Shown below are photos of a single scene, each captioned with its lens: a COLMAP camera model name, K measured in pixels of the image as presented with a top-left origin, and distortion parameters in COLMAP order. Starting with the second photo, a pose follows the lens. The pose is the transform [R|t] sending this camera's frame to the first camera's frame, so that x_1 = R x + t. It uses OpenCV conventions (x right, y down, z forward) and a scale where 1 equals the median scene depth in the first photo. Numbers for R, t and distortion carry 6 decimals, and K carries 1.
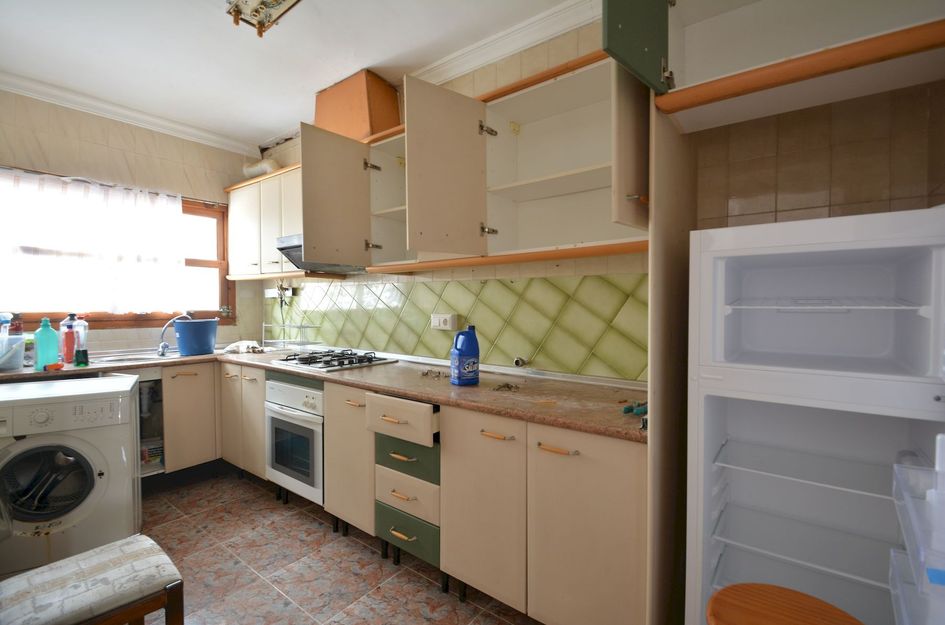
lens RADIAL K [[416.7, 0, 476.3], [0, 416.7, 310.4], [0, 0, 1]] dist [0.004452, -0.010836]
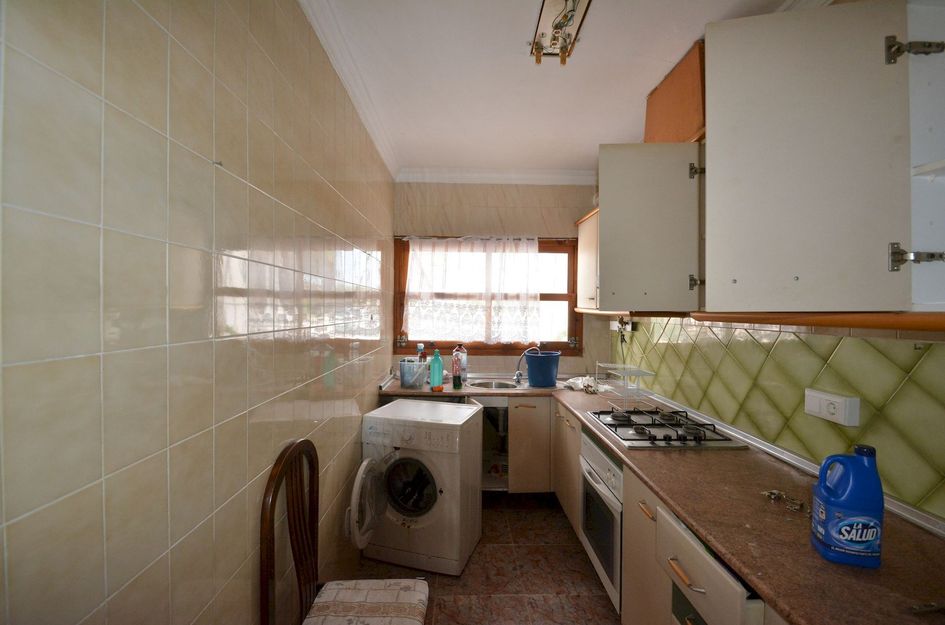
lens RADIAL K [[416.7, 0, 470.0], [0, 416.7, 314.1], [0, 0, 1]] dist [0.004452, -0.010836]
pose [[0.616415, 0.011071, -0.787344, 0.059922], [-0.018718, 0.999825, -0.000596, -0.080747], [0.787199, 0.015104, 0.616514, 0.216375]]
